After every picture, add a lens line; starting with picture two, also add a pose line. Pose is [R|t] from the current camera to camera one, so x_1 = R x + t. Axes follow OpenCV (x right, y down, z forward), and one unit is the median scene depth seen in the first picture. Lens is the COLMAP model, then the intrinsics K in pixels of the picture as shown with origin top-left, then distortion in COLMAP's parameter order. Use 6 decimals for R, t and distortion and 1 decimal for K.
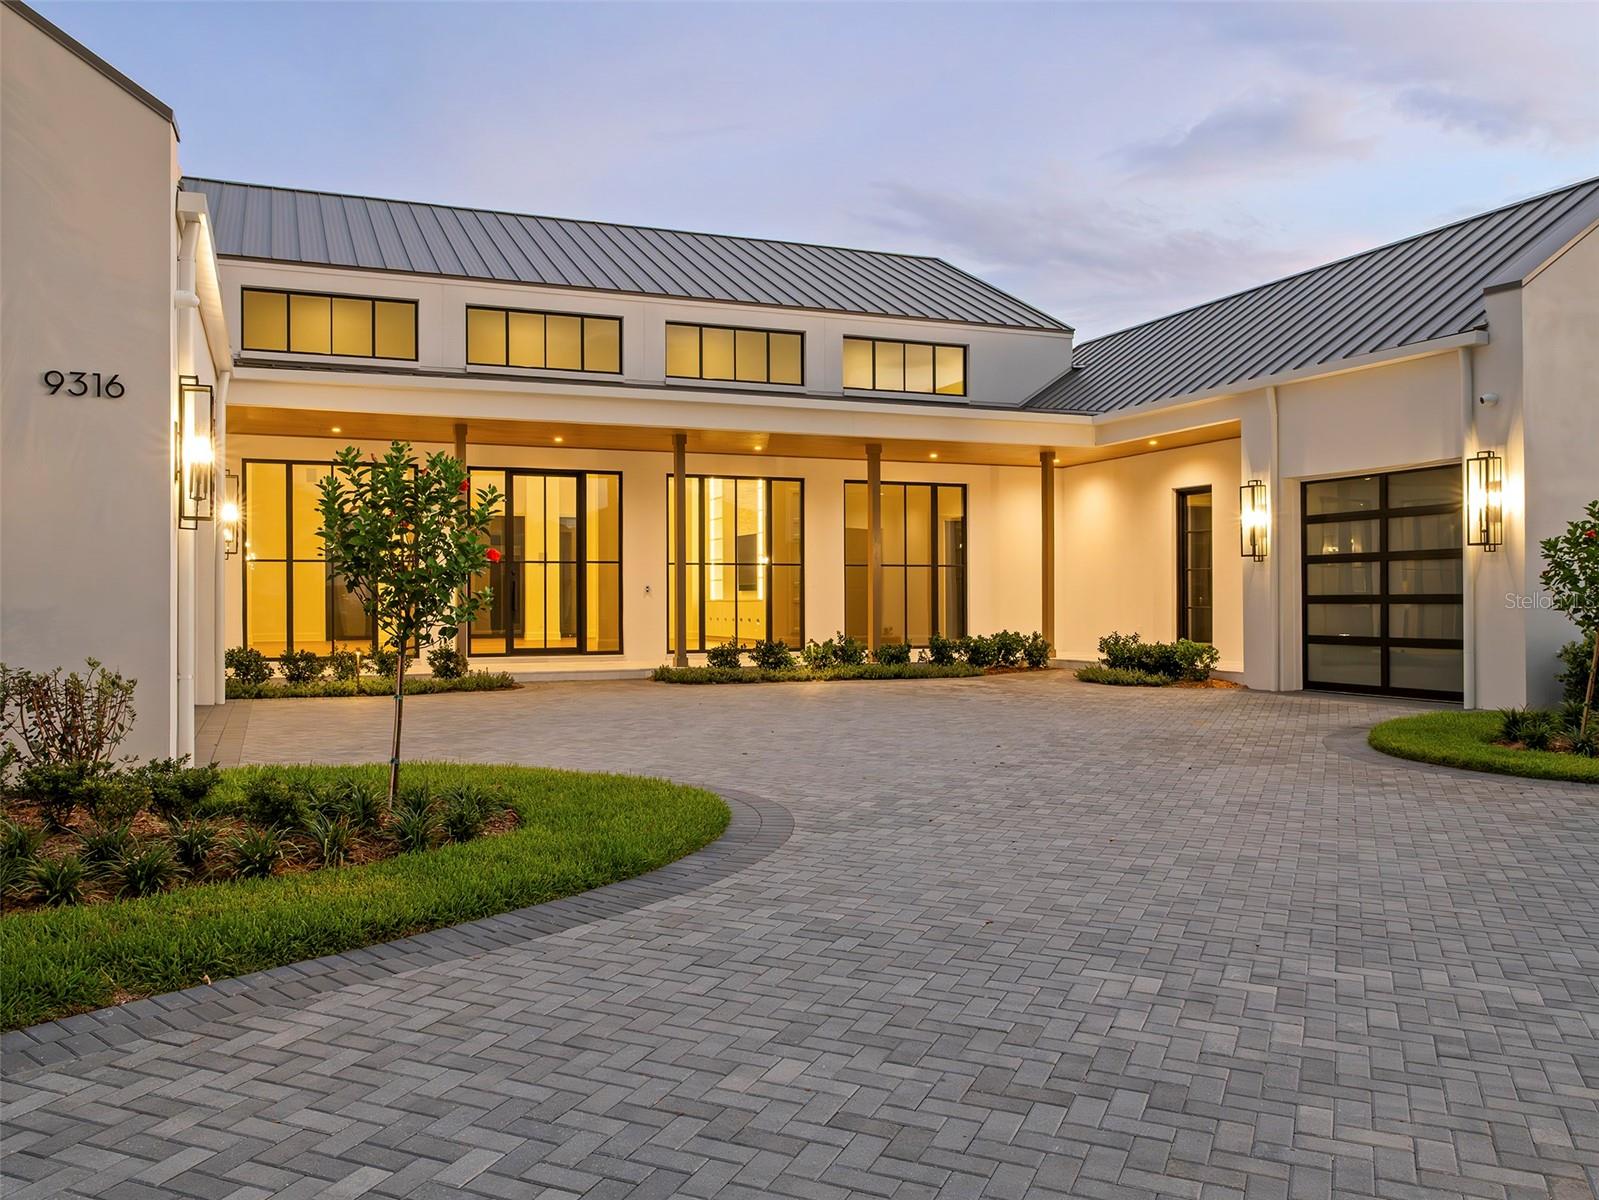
lens RADIAL K [[1286.7, 0, 799.5], [0, 1286.7, 600.0], [0, 0, 1]] dist [-0.000126, 0.002251]
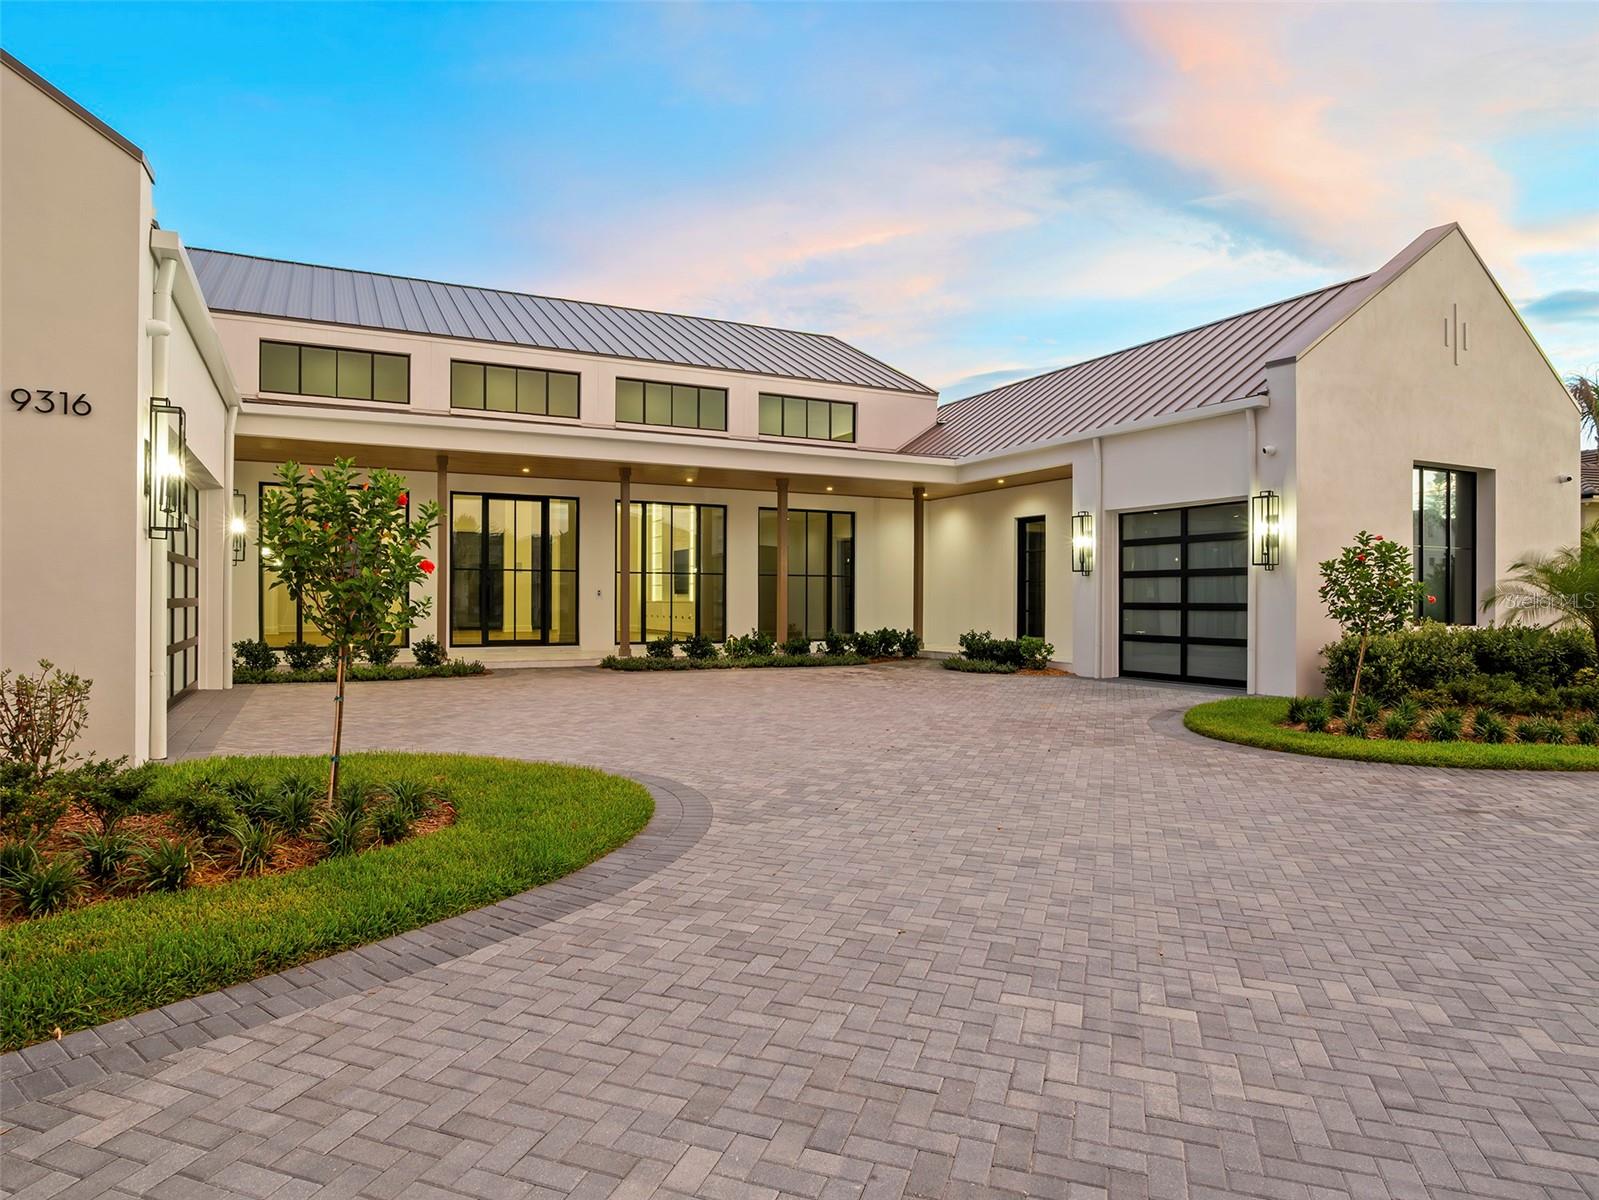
lens RADIAL K [[959.0, 0, 799.5], [0, 959.0, 600.0], [0, 0, 1]] dist [-0.027201, 0.009826]
pose [[0.996853, 0.007739, 0.078888, 0.001868], [-0.007789, 0.999970, 0.000329, -0.004477], [-0.078883, -0.000943, 0.996883, 0.090203]]
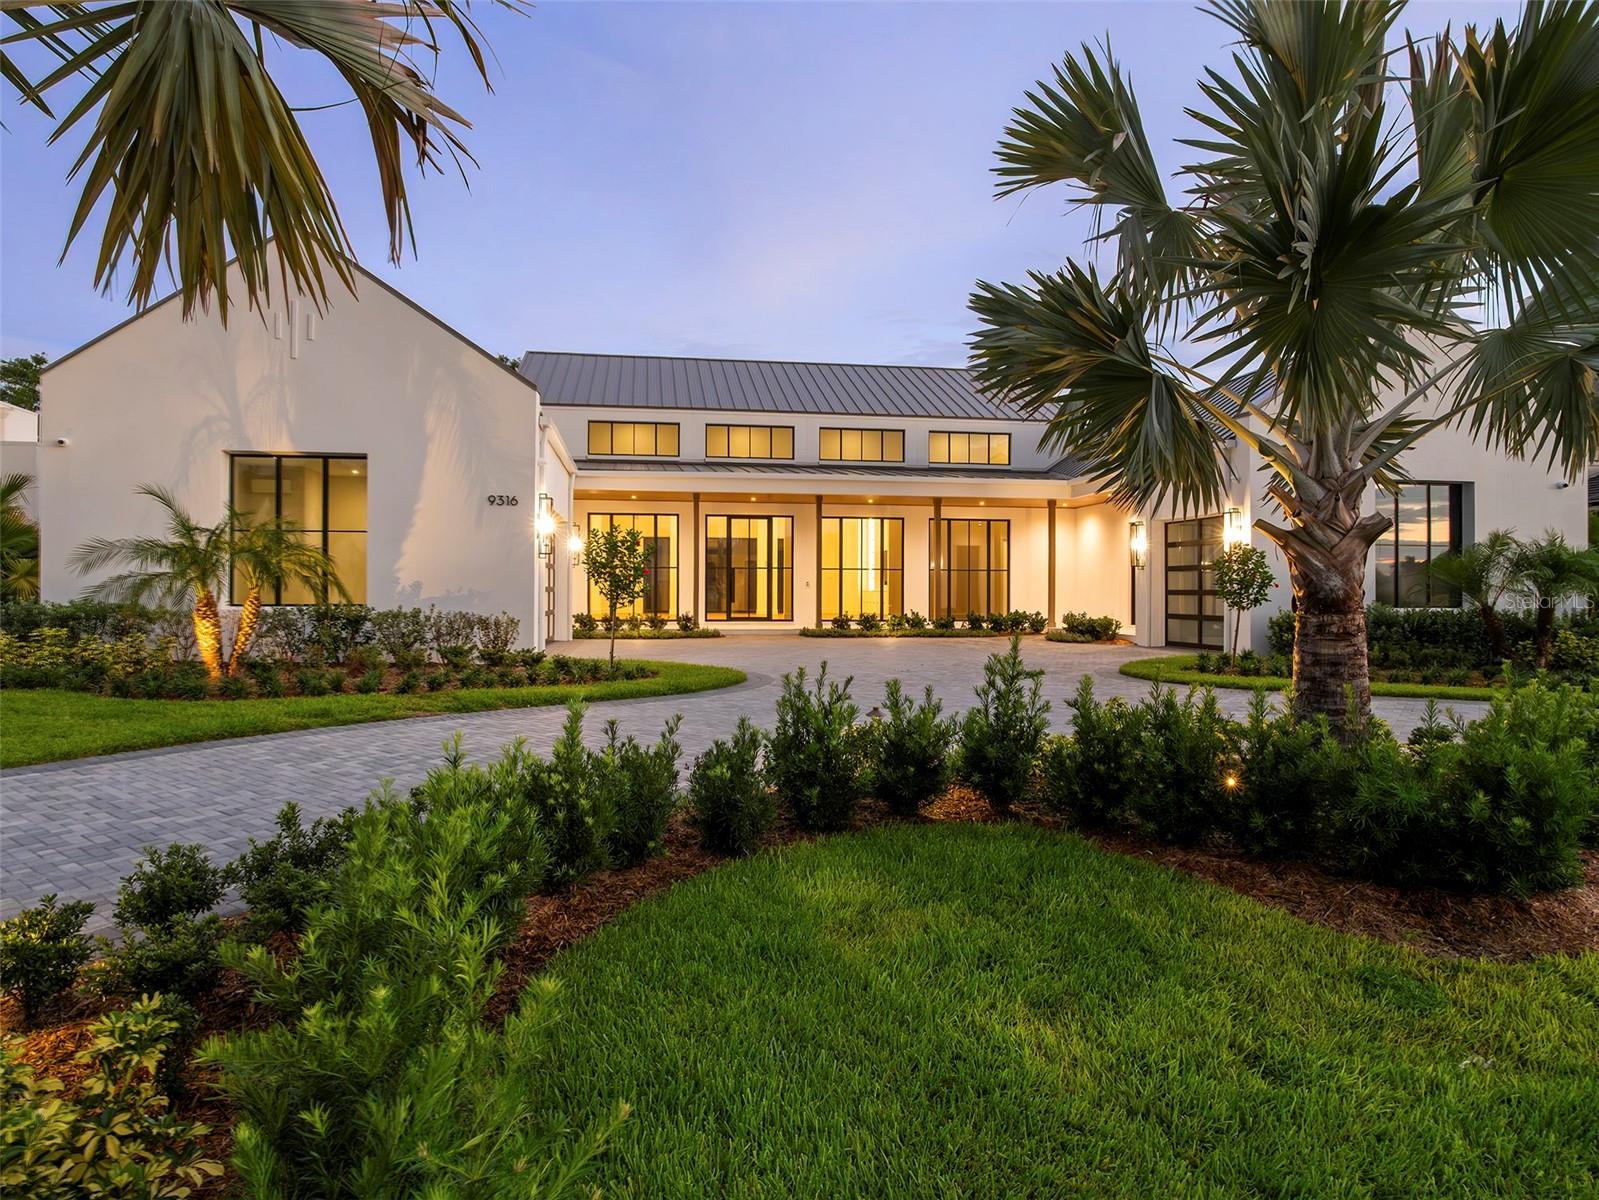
lens RADIAL K [[970.6, 0, 795.1], [0, 970.6, 588.9], [0, 0, 1]] dist [-0.027478, 0.010166]
pose [[0.973137, 0.006948, -0.230120, 0.225680], [-0.007388, 0.999972, -0.001049, -0.000136], [0.230106, 0.002721, 0.973162, -0.365782]]
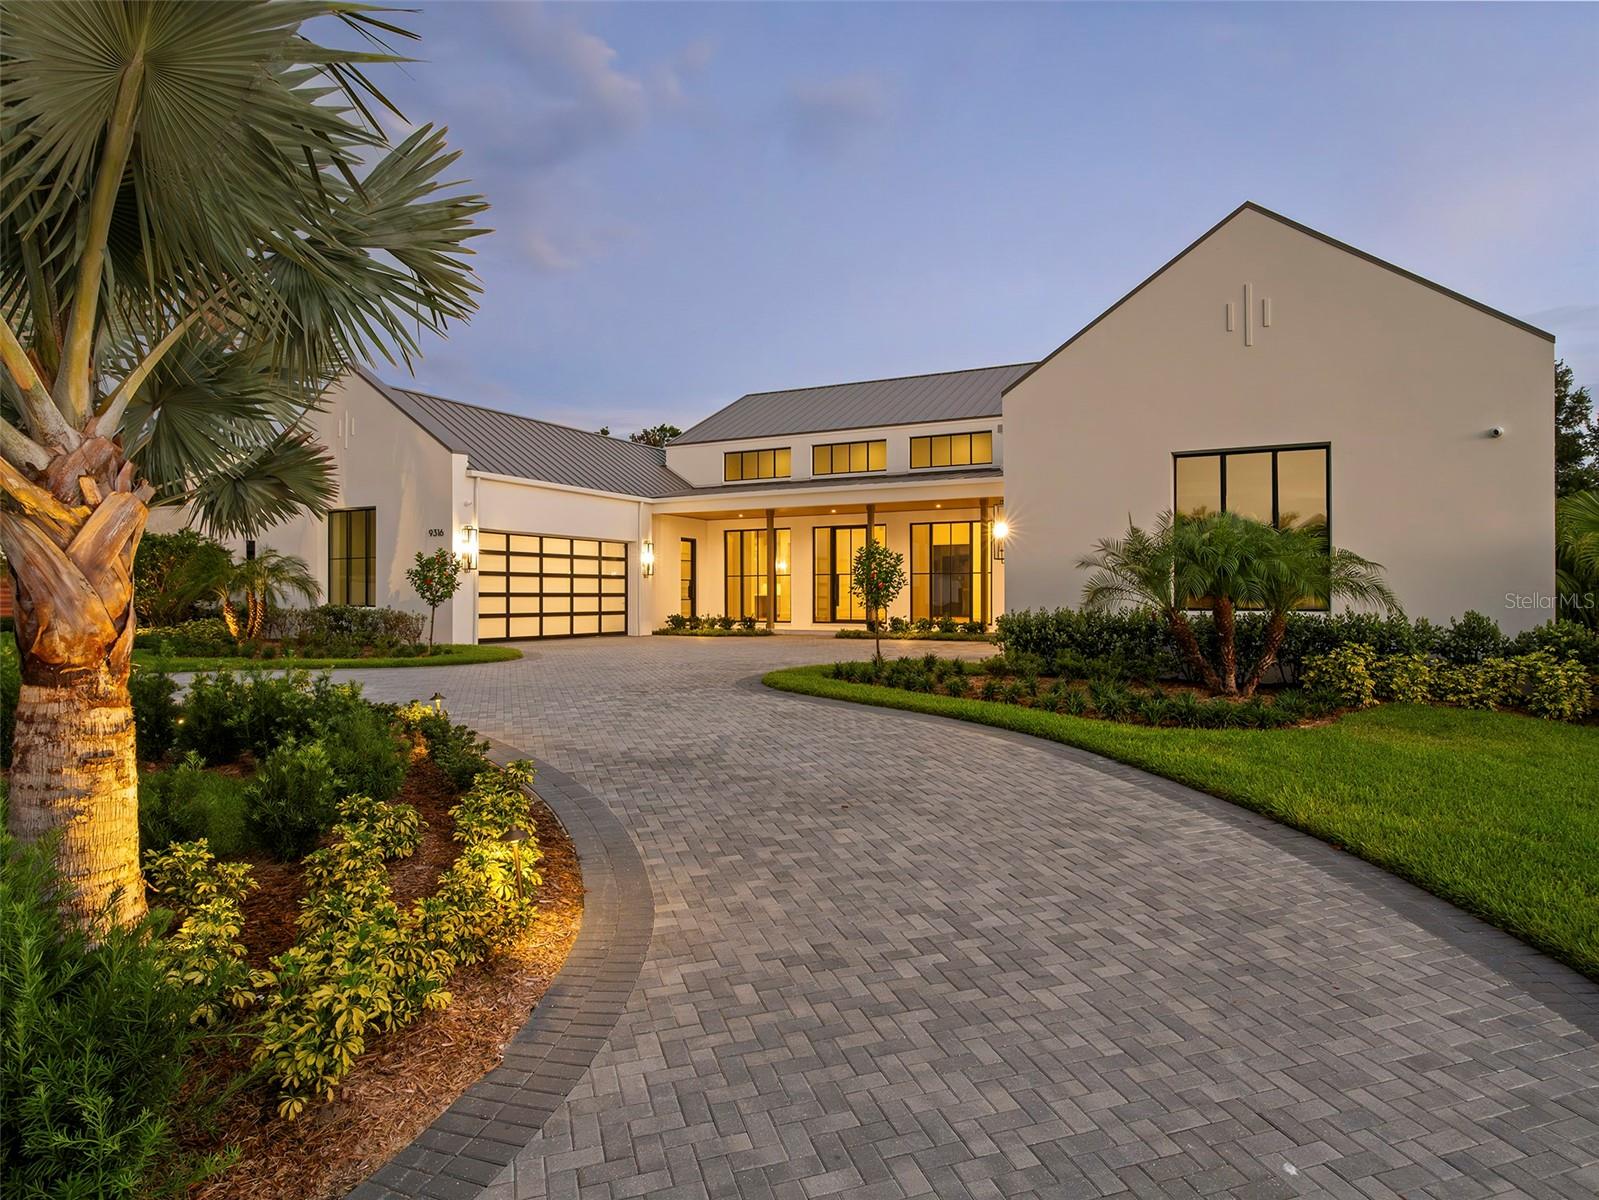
lens RADIAL K [[959.0, 0, 799.5], [0, 959.0, 600.0], [0, 0, 1]] dist [-0.027201, 0.009826]
pose [[0.644840, 0.005588, -0.764297, 1.123755], [-0.001121, 0.999979, 0.006365, -0.000544], [0.764316, -0.003248, 0.644833, 0.040216]]
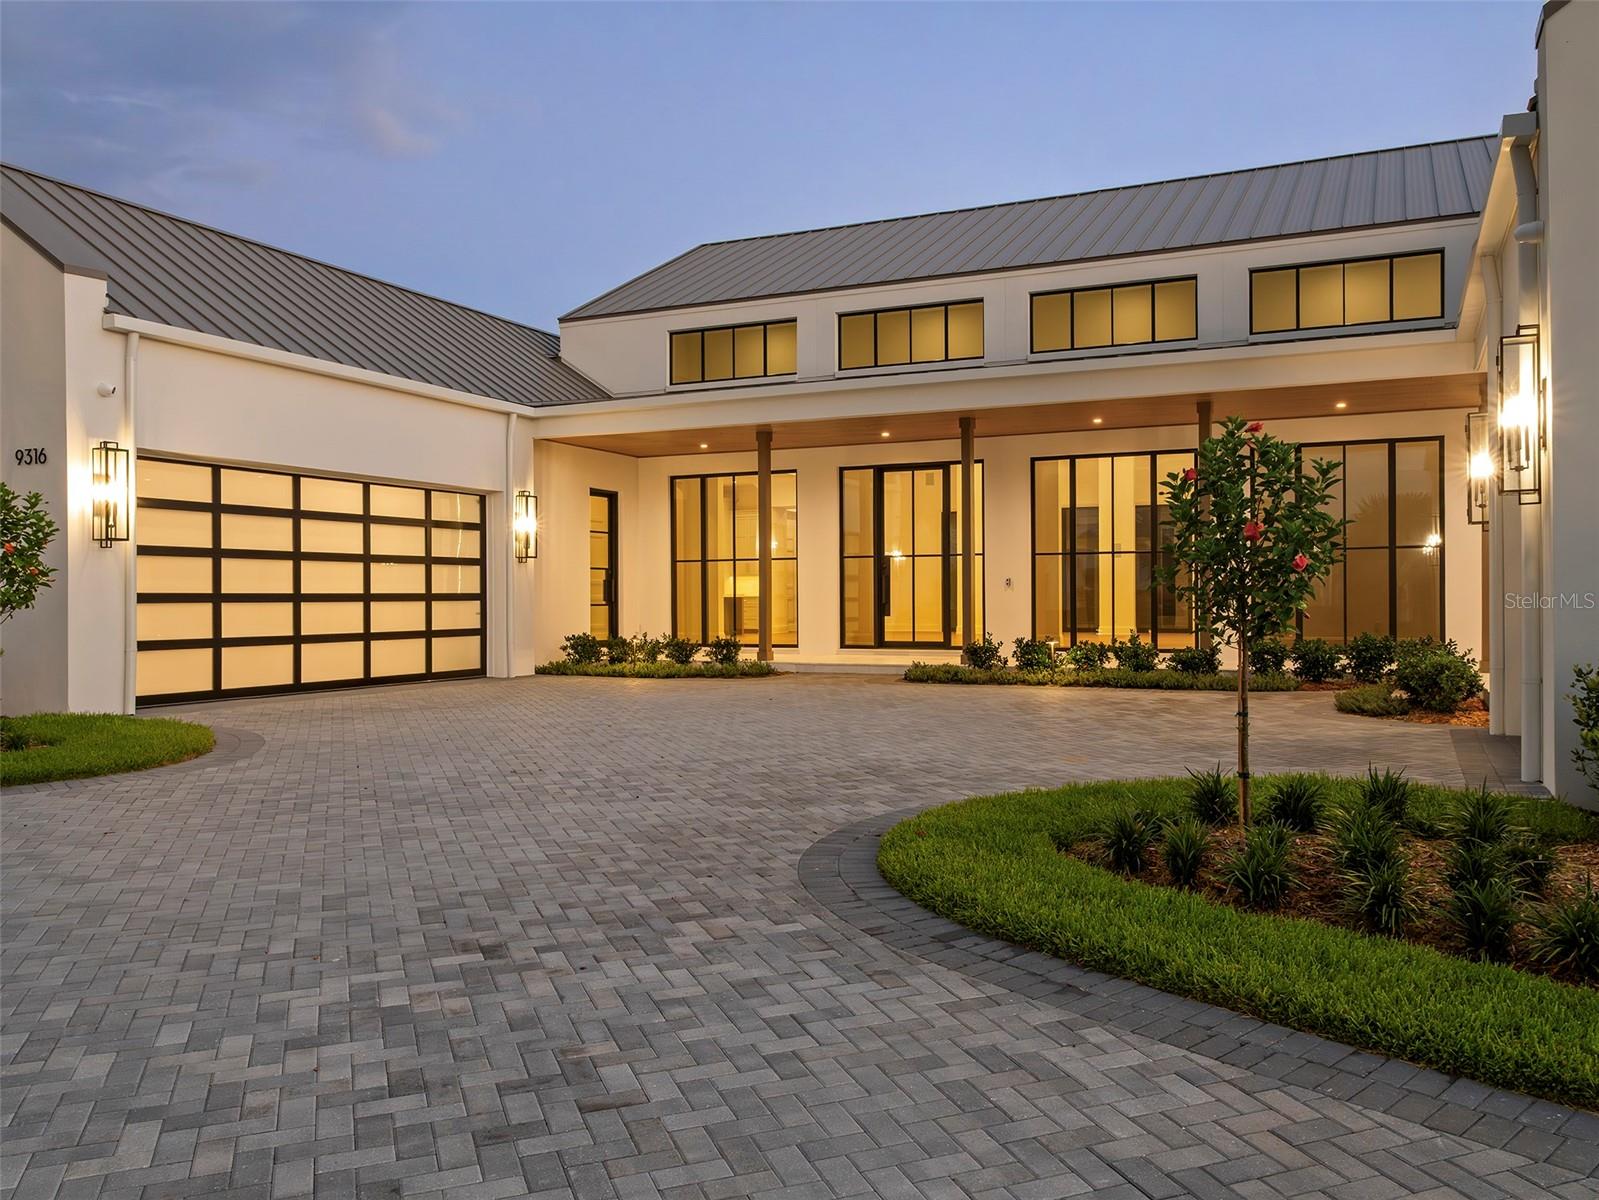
lens RADIAL K [[1290.3, 0, 799.5], [0, 1290.3, 600.0], [0, 0, 1]] dist [0.010011, 0.003702]
pose [[0.679677, 0.001875, -0.733509, 0.648351], [0.003037, 0.999981, 0.005370, -0.000942], [0.733505, -0.005878, 0.679658, 0.335447]]
